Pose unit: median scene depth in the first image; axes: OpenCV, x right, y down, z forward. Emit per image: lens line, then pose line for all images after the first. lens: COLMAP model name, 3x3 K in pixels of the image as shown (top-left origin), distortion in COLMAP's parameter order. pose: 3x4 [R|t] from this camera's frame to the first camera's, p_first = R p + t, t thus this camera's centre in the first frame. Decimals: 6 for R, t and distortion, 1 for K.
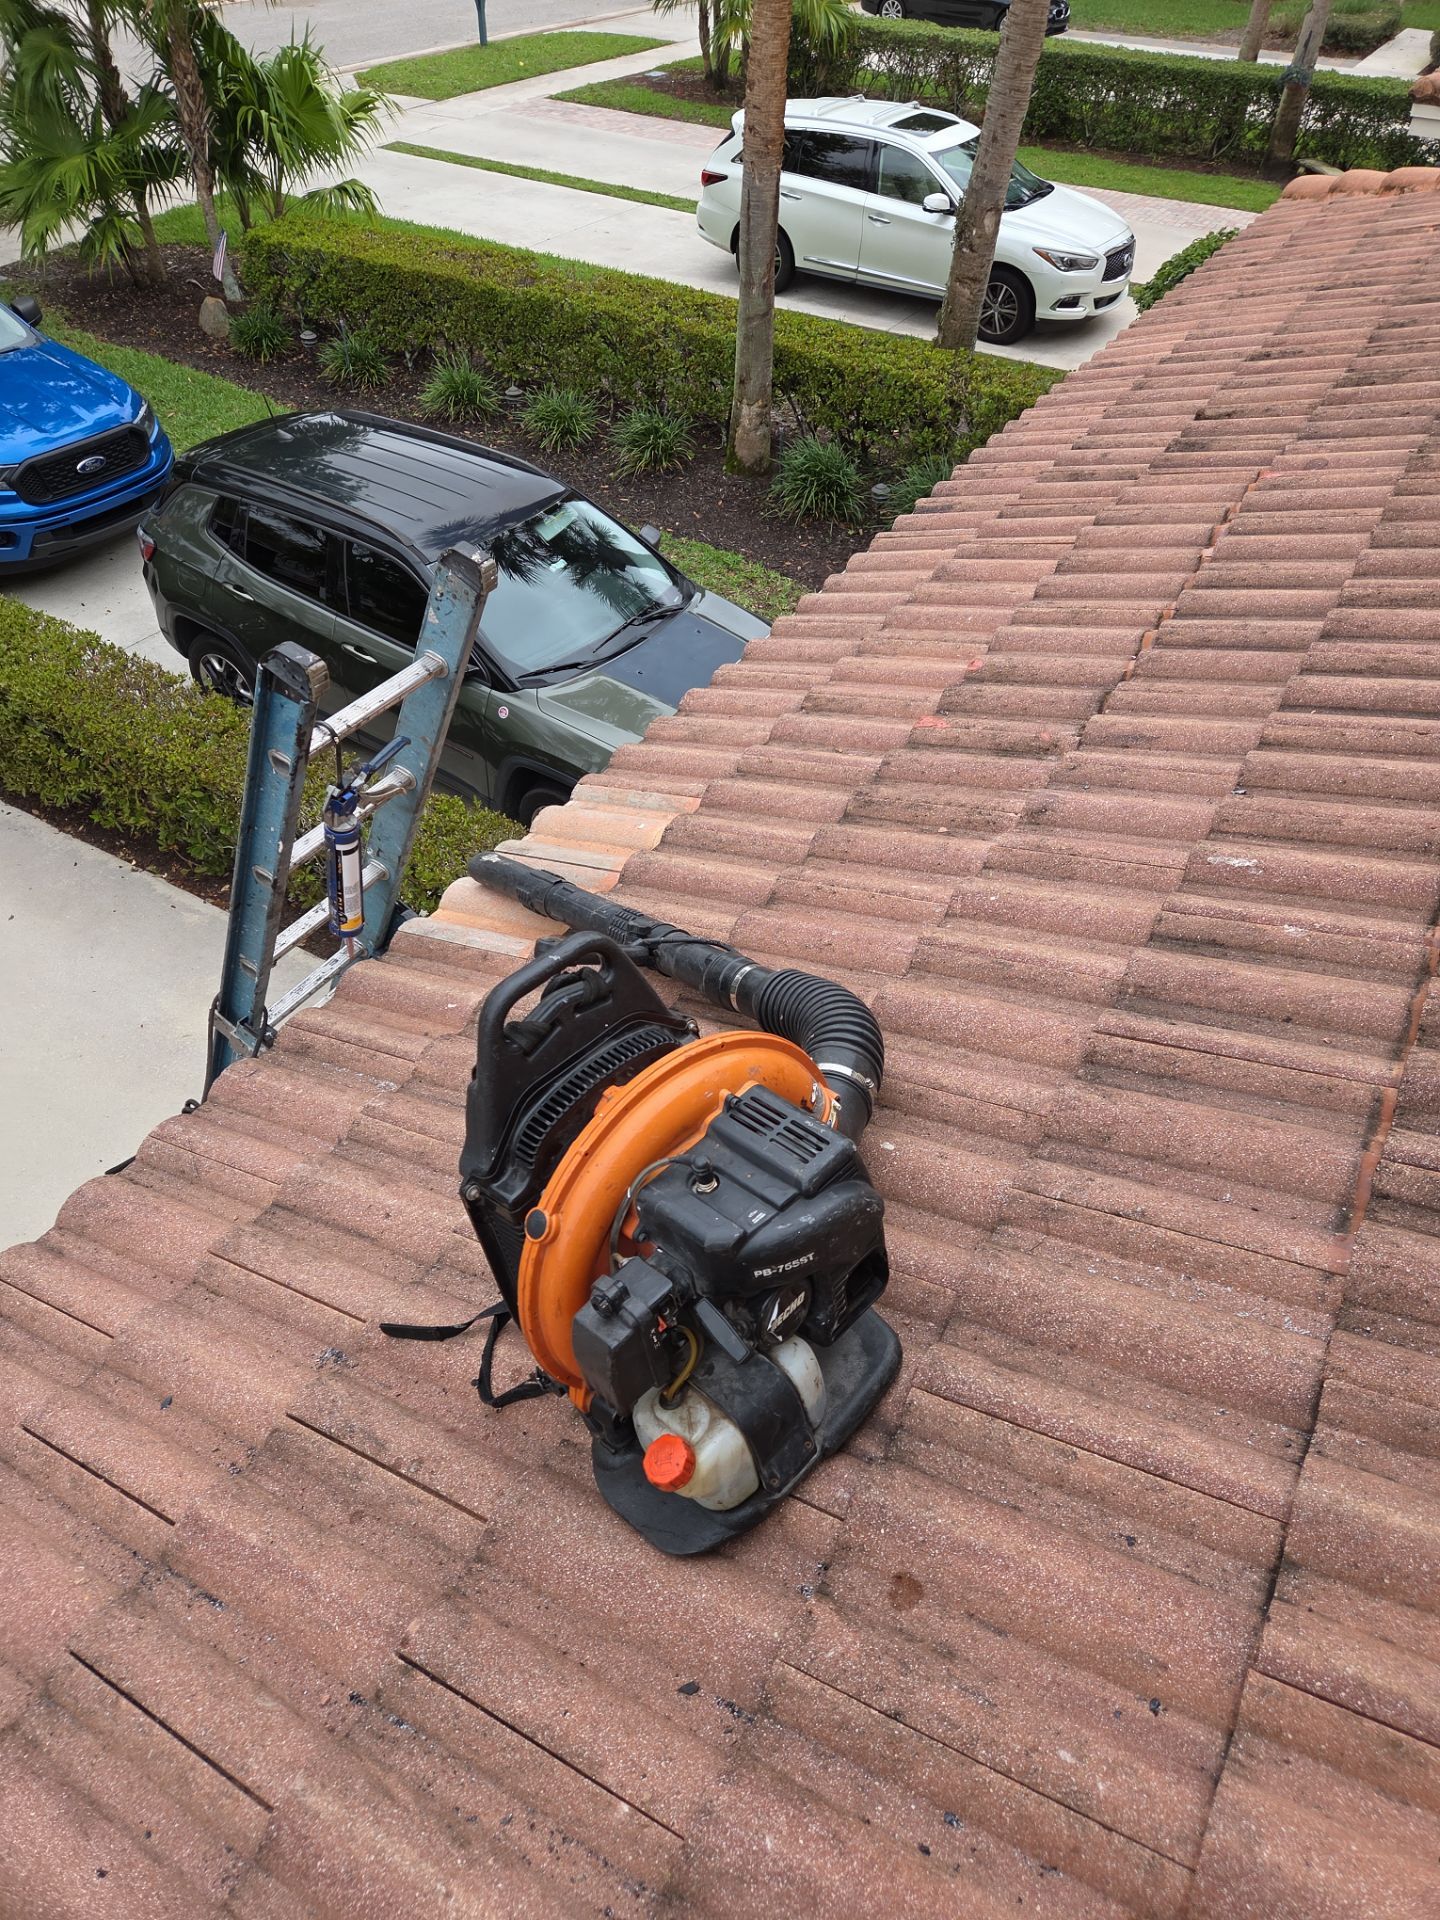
lens RADIAL K [[1297.2, 0, 747.3], [0, 1297.2, 943.4], [0, 0, 1]] dist [0.092871, -0.075721]
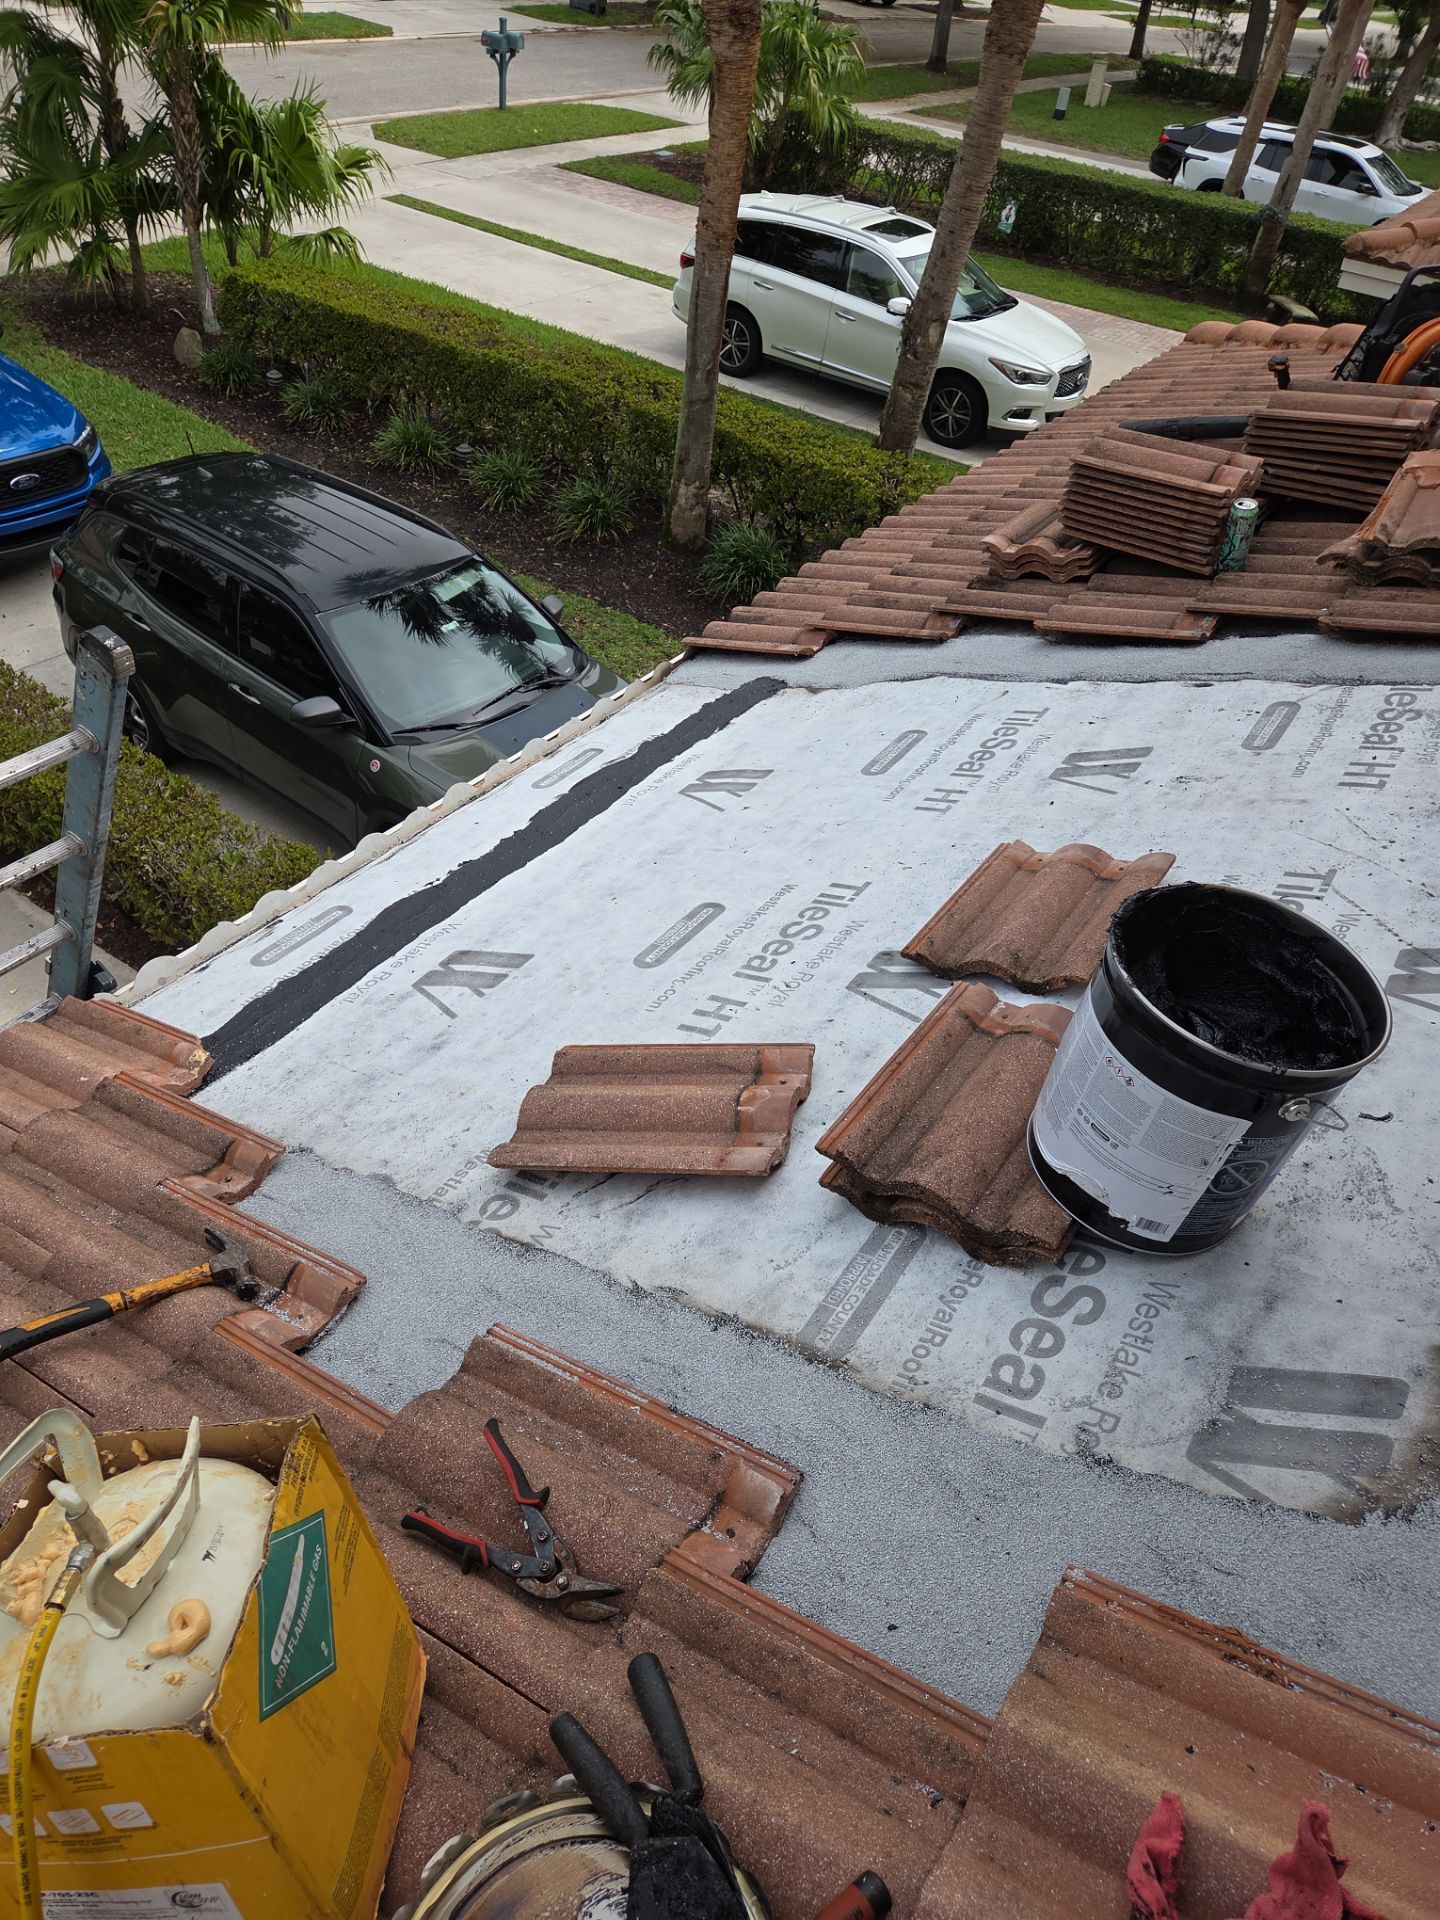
lens RADIAL K [[1304.8, 0, 695.0], [0, 1304.8, 951.5], [0, 0, 1]] dist [0.091576, -0.075618]
pose [[0.995595, 0.093748, -0.001443, 0.140515], [-0.093729, 0.994755, -0.040956, -0.031649], [-0.002404, 0.040911, 0.999160, -0.006701]]
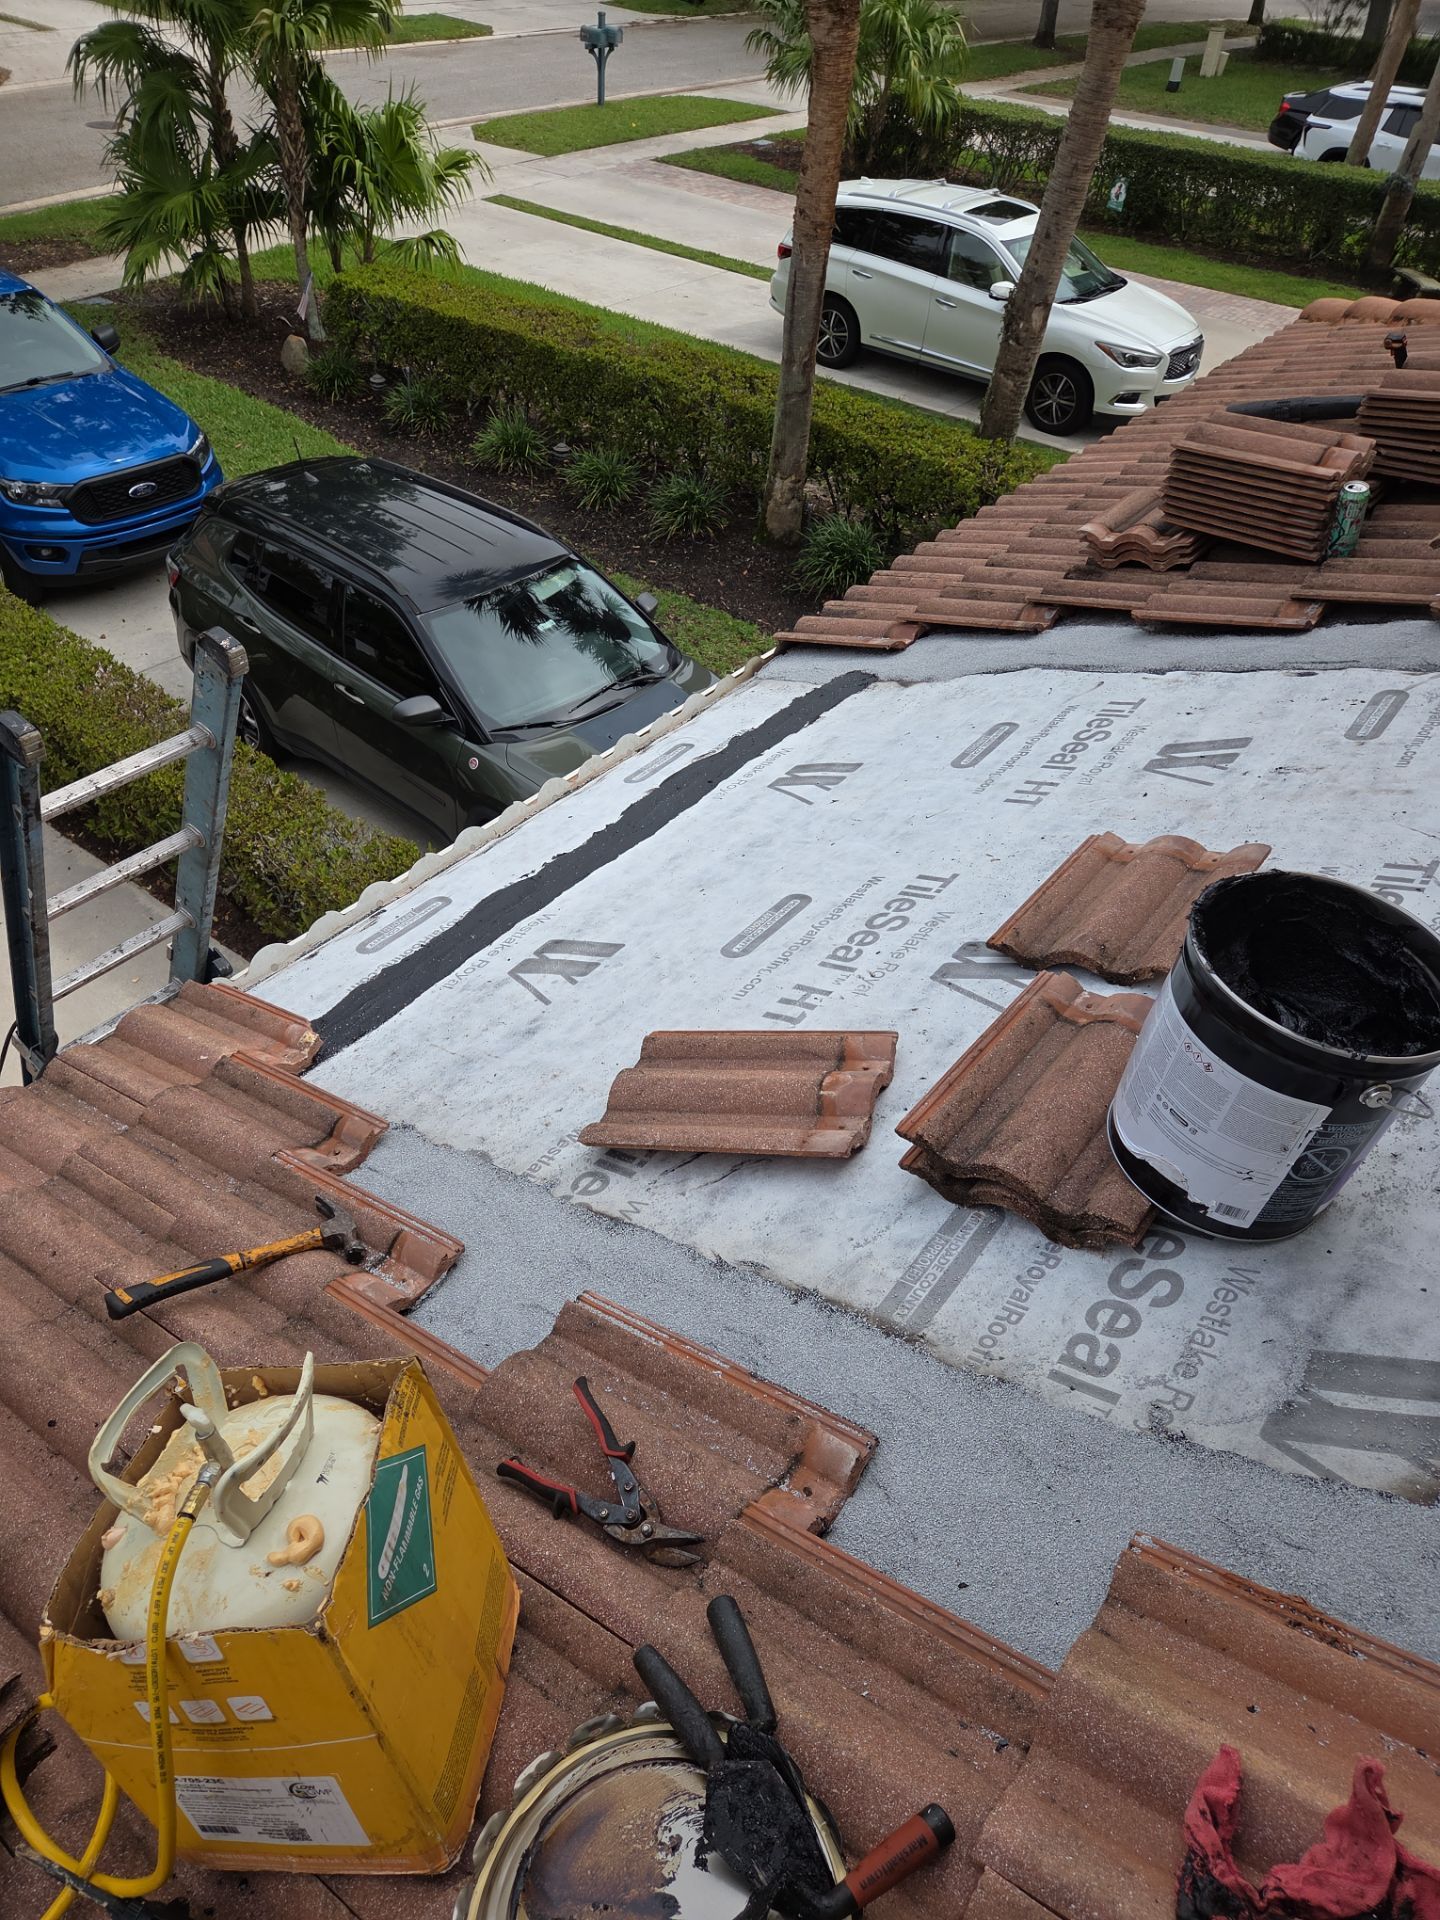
lens RADIAL K [[1299.4, 0, 692.6], [0, 1299.4, 978.7], [0, 0, 1]] dist [0.087283, -0.067870]
pose [[0.992229, 0.102333, -0.070774, 0.143554], [-0.103409, 0.994570, -0.011701, -0.027249], [0.069192, 0.018928, 0.997424, -0.017643]]
